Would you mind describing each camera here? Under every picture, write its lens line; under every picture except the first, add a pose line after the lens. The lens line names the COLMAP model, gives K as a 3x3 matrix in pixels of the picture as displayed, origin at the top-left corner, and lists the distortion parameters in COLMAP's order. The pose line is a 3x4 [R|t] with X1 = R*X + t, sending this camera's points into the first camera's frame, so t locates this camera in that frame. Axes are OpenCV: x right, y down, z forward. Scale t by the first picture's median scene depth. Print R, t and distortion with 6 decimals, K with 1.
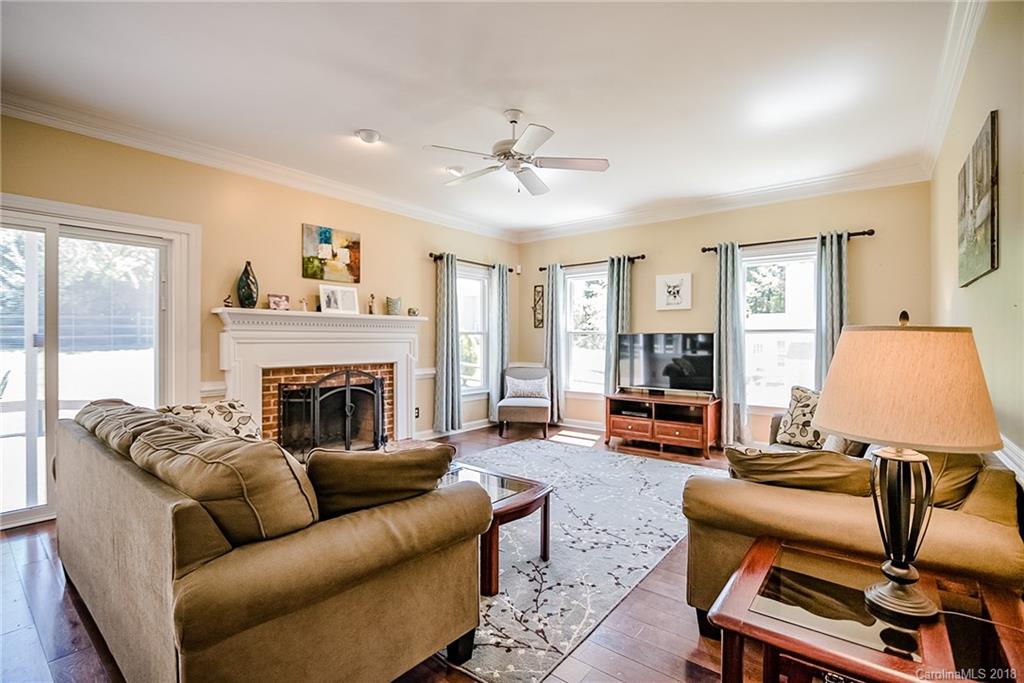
lens RADIAL K [[477.1, 0, 513.5], [0, 477.1, 341.8], [0, 0, 1]] dist [-0.010802, -0.000342]
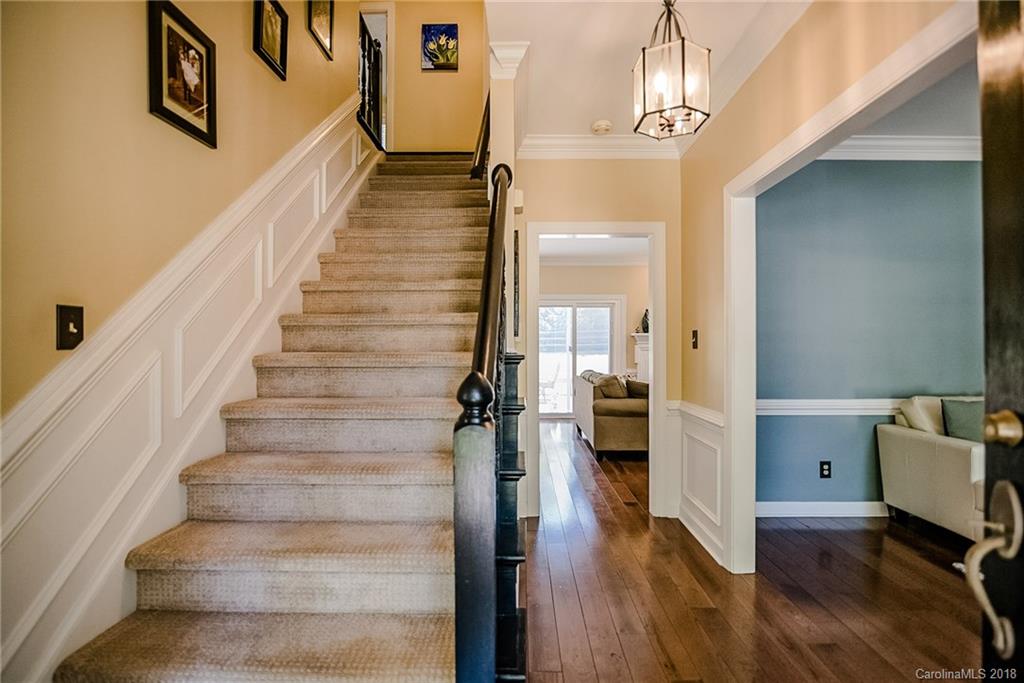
lens RADIAL K [[477.1, 0, 513.5], [0, 477.1, 341.8], [0, 0, 1]] dist [-0.010802, -0.000342]
pose [[0.622495, -0.007583, -0.782587, 1.321931], [-0.003695, 0.999913, -0.012628, -0.013437], [0.782615, 0.010752, 0.622413, -1.364739]]
